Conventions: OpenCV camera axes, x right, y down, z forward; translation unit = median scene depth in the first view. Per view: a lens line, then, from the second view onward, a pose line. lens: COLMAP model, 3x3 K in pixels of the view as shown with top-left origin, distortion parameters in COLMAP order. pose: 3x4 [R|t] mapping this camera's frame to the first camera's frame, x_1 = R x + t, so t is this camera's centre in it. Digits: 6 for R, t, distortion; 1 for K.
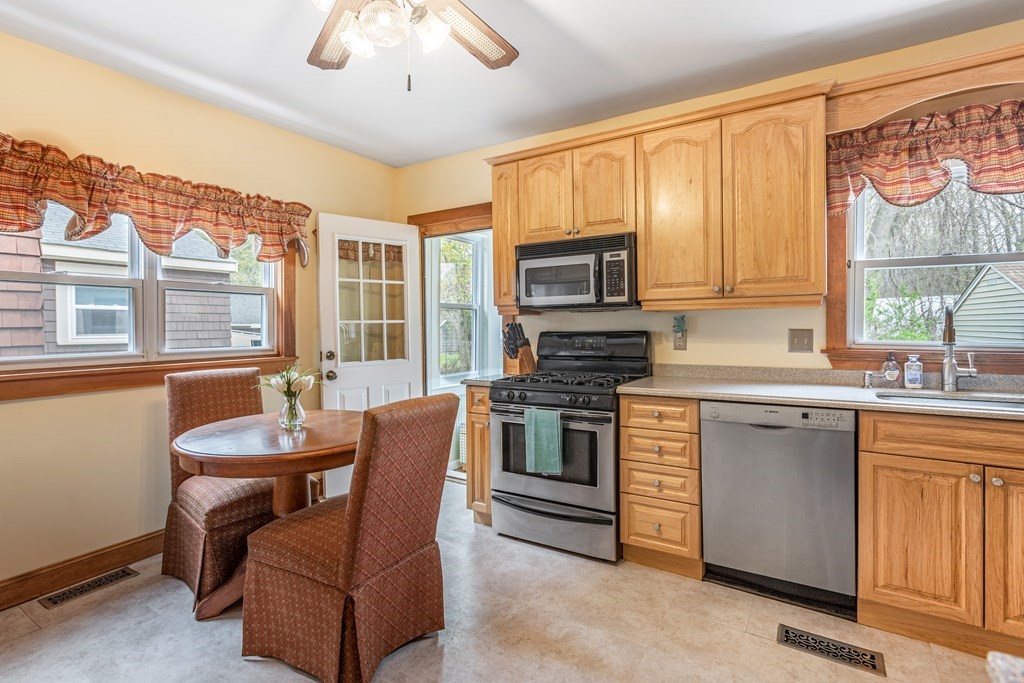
lens RADIAL K [[504.7, 0, 514.2], [0, 504.7, 328.9], [0, 0, 1]] dist [-0.000147, -0.000276]
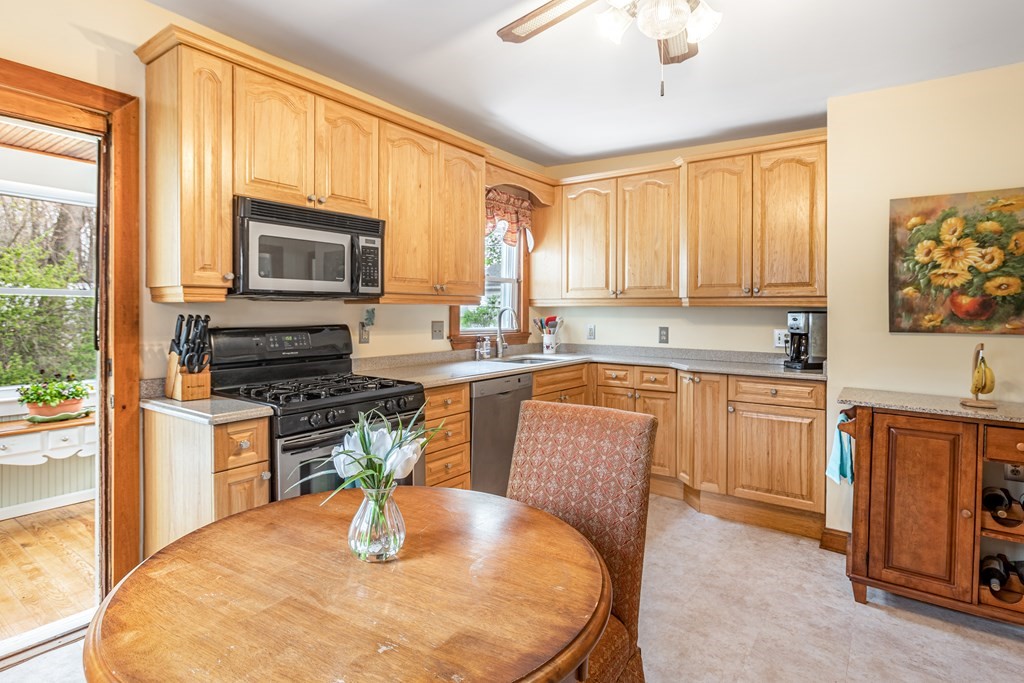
lens RADIAL K [[530.3, 0, 511.5], [0, 530.3, 307.0], [0, 0, 1]] dist [-0.000557, 0.000068]
pose [[0.074632, 0.018706, 0.997036, -0.728289], [0.004484, 0.999808, -0.019094, -0.008882], [-0.997201, 0.005895, 0.074534, 0.680466]]
